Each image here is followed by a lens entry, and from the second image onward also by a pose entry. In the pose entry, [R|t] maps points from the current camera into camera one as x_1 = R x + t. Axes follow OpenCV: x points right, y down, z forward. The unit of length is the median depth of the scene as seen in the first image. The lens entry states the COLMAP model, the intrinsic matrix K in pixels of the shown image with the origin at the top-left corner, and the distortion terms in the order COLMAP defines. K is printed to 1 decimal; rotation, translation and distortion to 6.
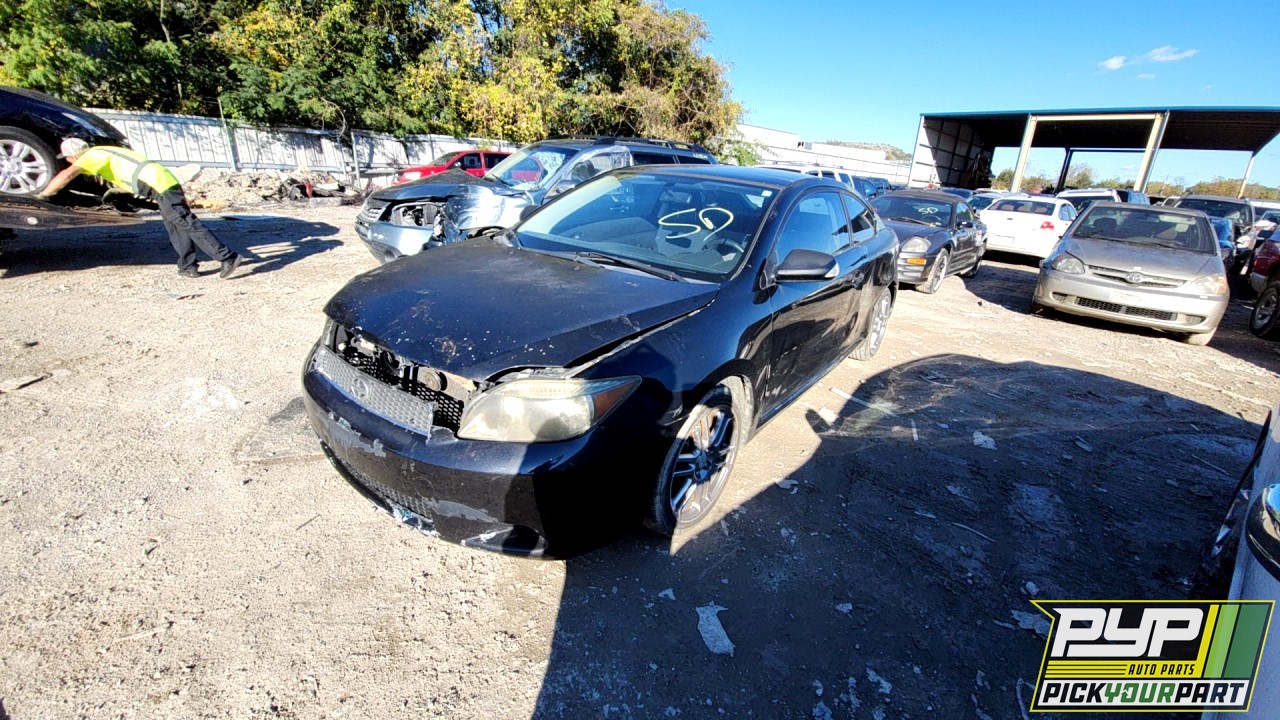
lens RADIAL K [[509.4, 0, 640.0], [0, 509.4, 360.0], [0, 0, 1]] dist [-0.002494, -0.000140]
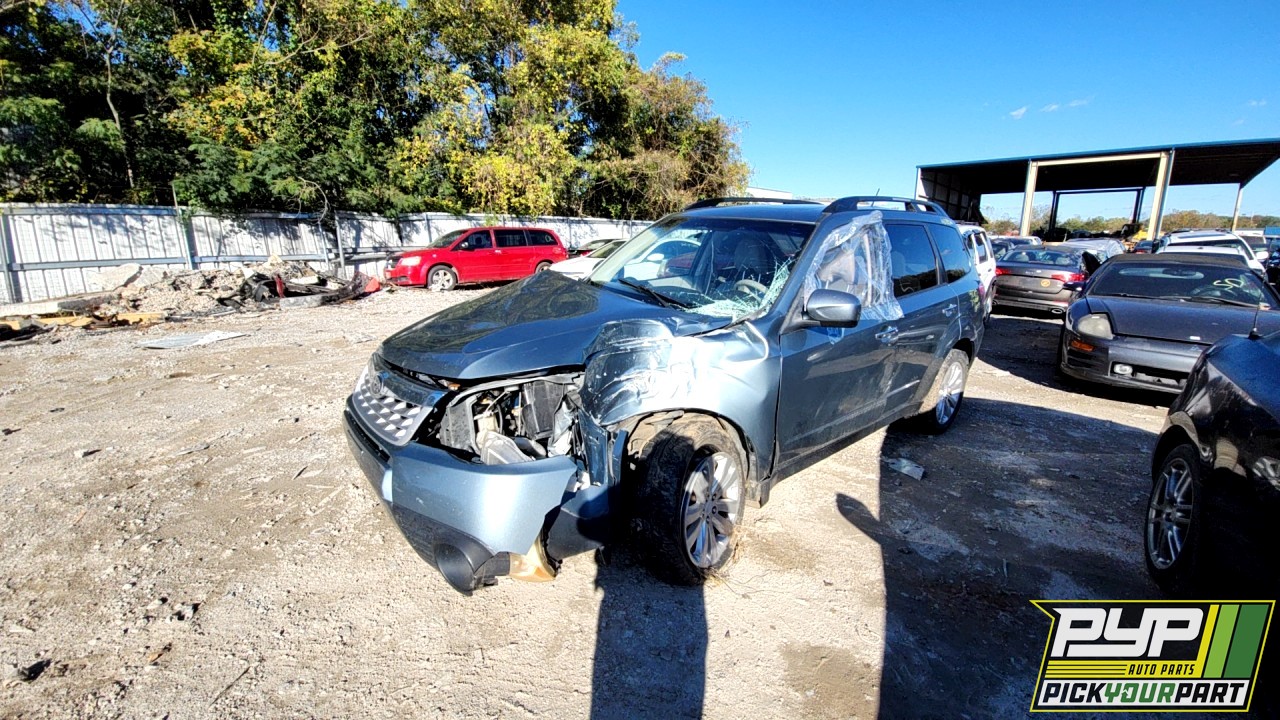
lens RADIAL K [[517.1, 0, 640.0], [0, 517.1, 360.0], [0, 0, 1]] dist [0.002100, 0.000022]
pose [[0.997918, -0.060287, 0.022929, -0.090327], [0.062594, 0.990952, -0.118729, -0.070265], [-0.015564, 0.119917, 0.992662, 0.158112]]
